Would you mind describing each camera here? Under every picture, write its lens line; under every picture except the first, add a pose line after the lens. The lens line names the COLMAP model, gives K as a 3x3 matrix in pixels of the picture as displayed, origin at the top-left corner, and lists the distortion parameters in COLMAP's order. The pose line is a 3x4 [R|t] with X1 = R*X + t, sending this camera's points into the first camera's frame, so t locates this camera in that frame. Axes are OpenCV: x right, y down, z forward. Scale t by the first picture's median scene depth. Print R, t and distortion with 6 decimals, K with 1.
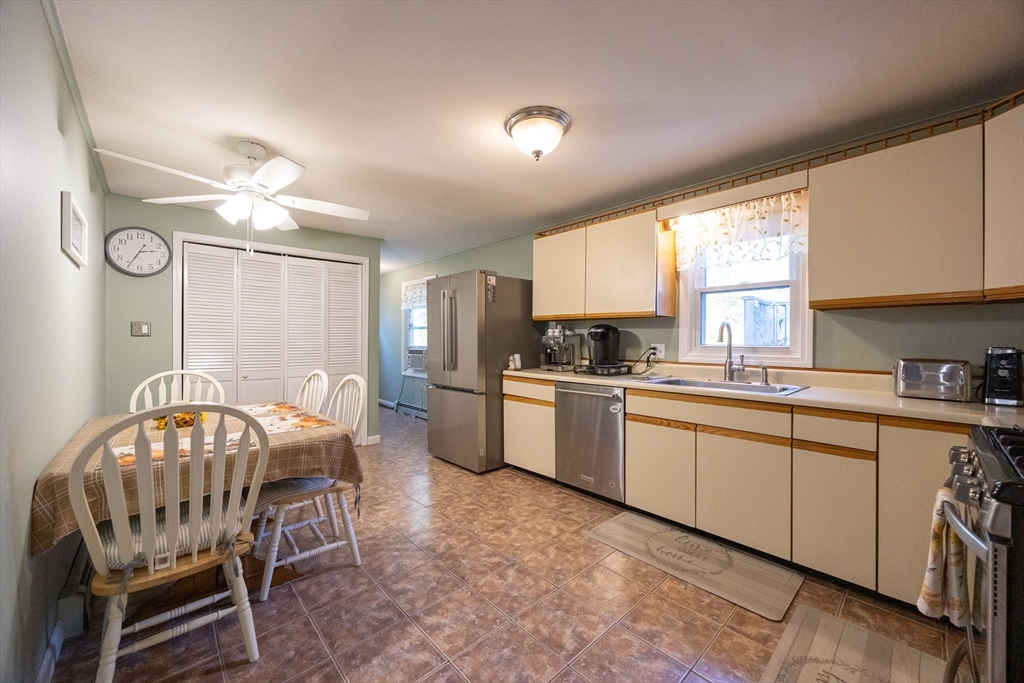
lens RADIAL K [[393.5, 0, 519.9], [0, 393.5, 342.1], [0, 0, 1]] dist [-0.005200, 0.000006]
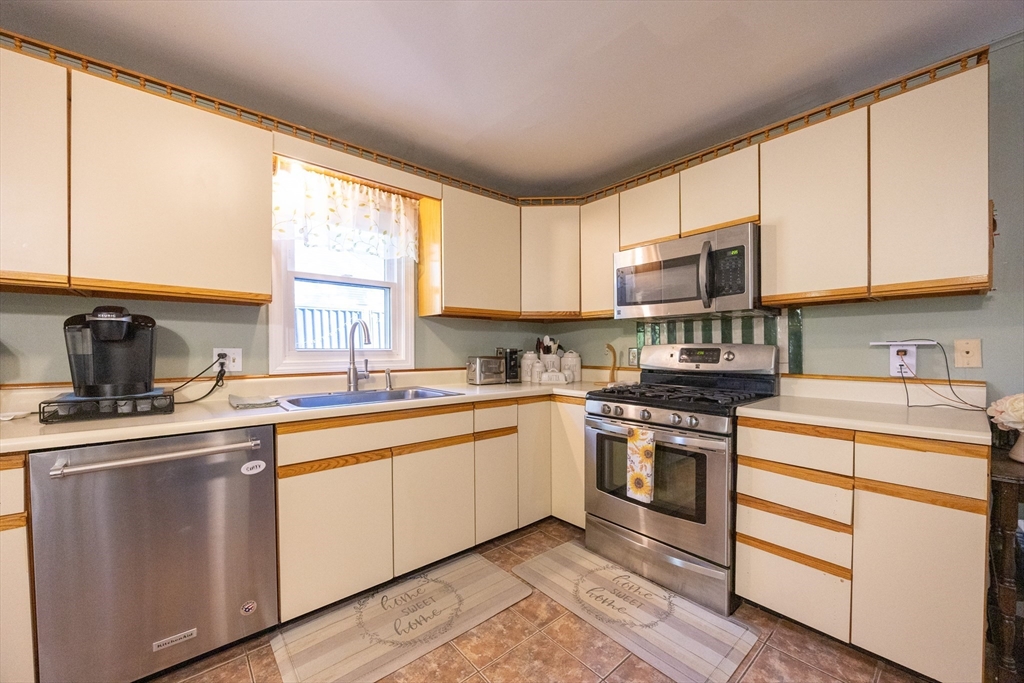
lens RADIAL K [[393.5, 0, 501.5], [0, 393.5, 356.0], [0, 0, 1]] dist [-0.005200, 0.000006]
pose [[0.054458, -0.026438, 0.998166, -0.299731], [0.006448, 0.999638, 0.026125, 0.004360], [-0.998495, 0.005013, 0.054608, 0.679897]]
